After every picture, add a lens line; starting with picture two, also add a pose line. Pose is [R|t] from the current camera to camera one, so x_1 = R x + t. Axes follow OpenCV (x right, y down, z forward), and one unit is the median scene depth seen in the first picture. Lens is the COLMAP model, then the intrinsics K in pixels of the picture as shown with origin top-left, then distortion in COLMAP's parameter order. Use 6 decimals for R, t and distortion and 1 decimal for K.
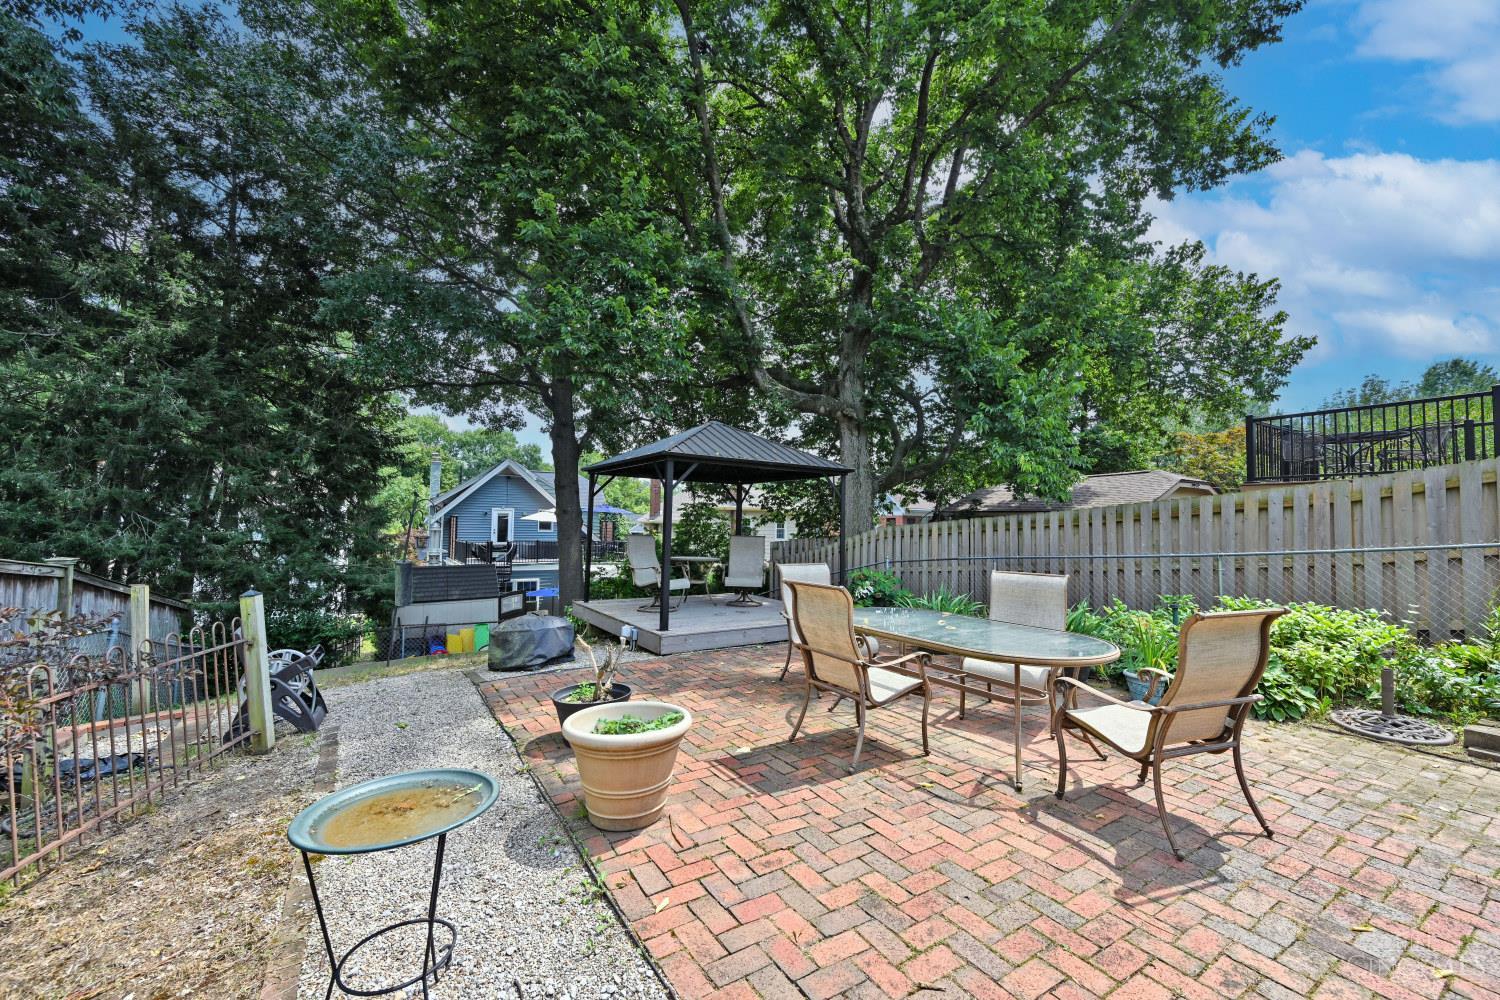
lens RADIAL K [[608.1, 0, 753.6], [0, 608.1, 499.0], [0, 0, 1]] dist [-0.000782, -0.000116]
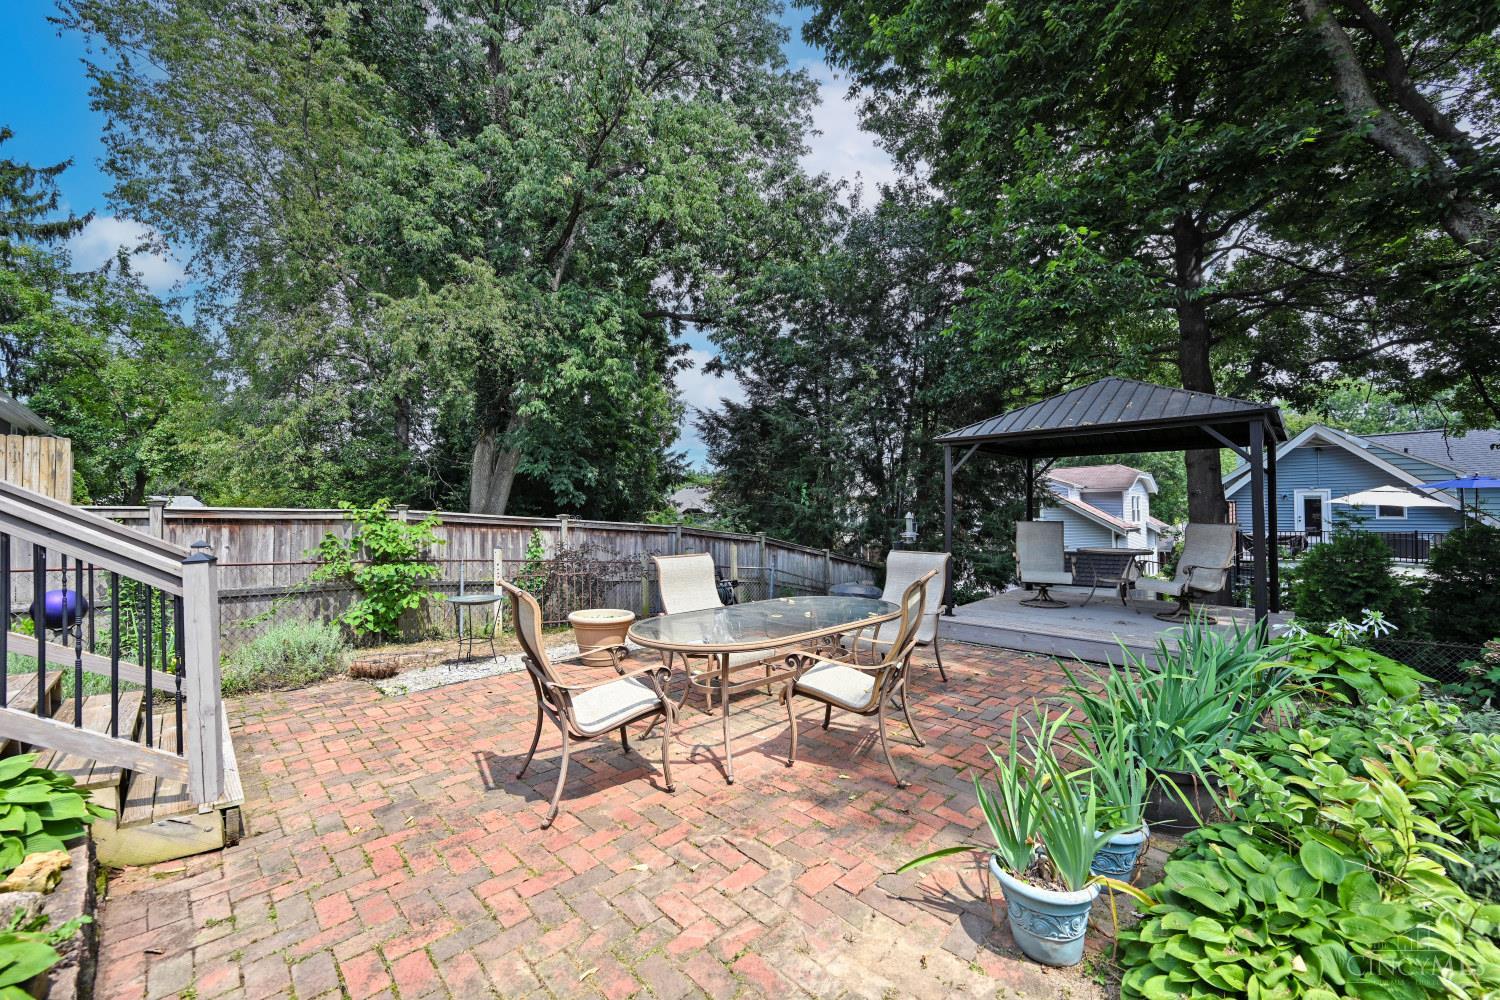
lens RADIAL K [[608.1, 0, 753.6], [0, 608.1, 499.0], [0, 0, 1]] dist [-0.000782, -0.000116]
pose [[0.202848, -0.020325, -0.978999, 1.218131], [0.044376, 0.998948, -0.011545, 0.030730], [0.978204, -0.041103, 0.203536, 0.739835]]
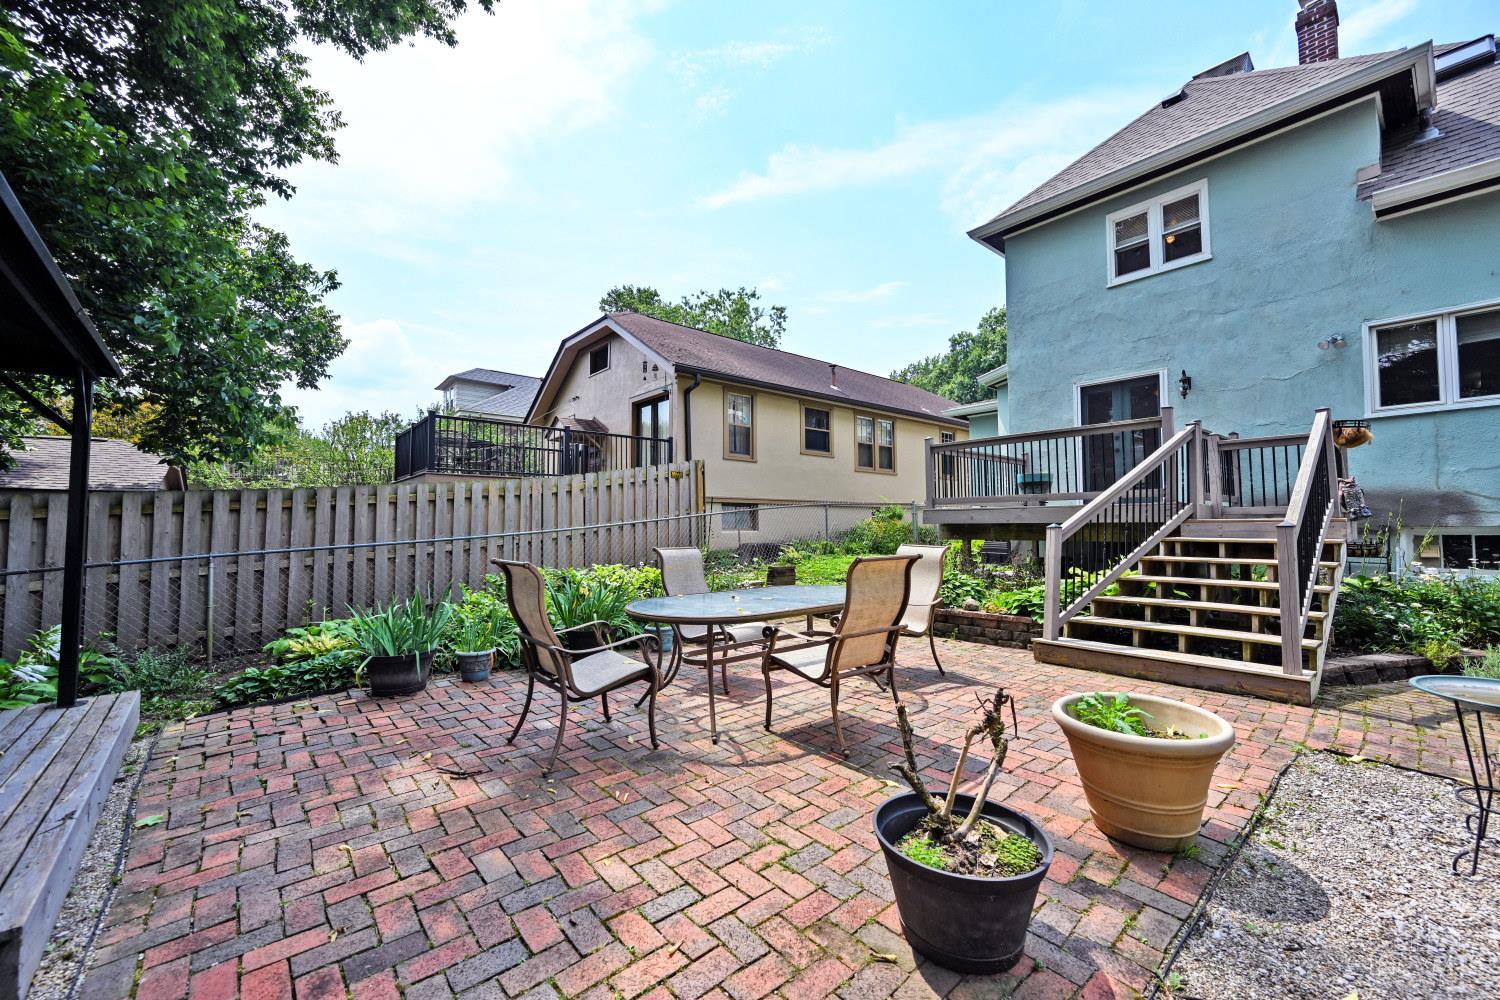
lens RADIAL K [[608.1, 0, 753.6], [0, 608.1, 499.0], [0, 0, 1]] dist [-0.000782, -0.000116]
pose [[-0.167709, 0.034942, 0.985217, -0.660224], [-0.042482, 0.998187, -0.042633, 0.082012], [-0.984921, -0.049004, -0.165921, 1.139959]]
